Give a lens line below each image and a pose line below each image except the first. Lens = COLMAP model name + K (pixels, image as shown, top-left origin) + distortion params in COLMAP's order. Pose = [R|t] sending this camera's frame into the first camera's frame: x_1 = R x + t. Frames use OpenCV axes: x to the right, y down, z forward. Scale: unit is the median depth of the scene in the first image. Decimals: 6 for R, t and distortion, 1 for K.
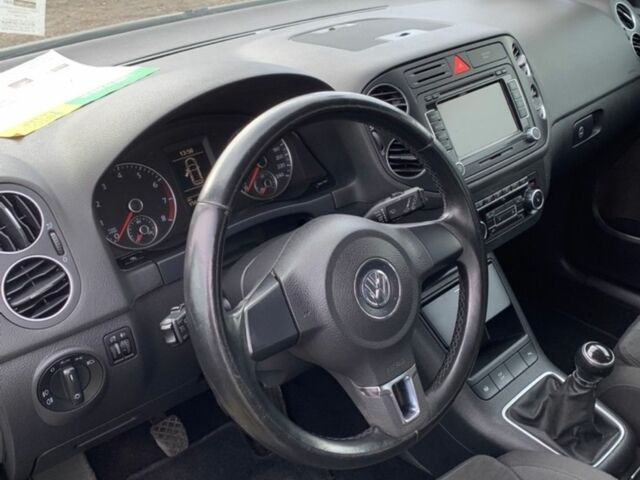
lens RADIAL K [[493.9, 0, 316.9], [0, 493.9, 232.7], [0, 0, 1]] dist [0.003472, 0.005806]
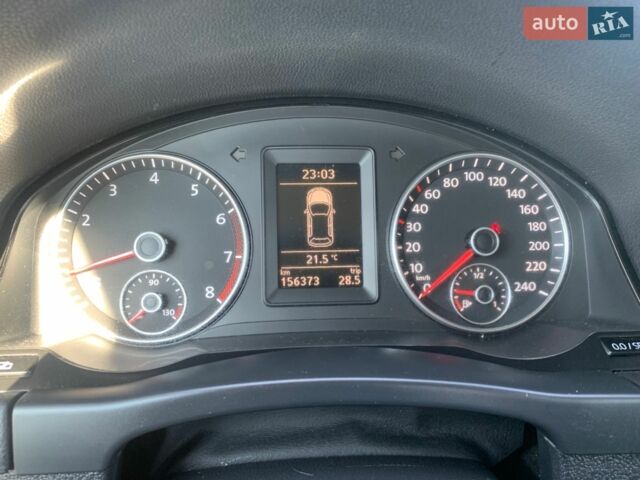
lens RADIAL K [[493.9, 0, 316.9], [0, 493.9, 232.7], [0, 0, 1]] dist [0.003472, 0.005806]
pose [[0.793796, 0.285101, -0.537220, -0.001383], [-0.349242, 0.936843, -0.018861, -0.091604], [0.497913, 0.202591, 0.843231, 0.558757]]
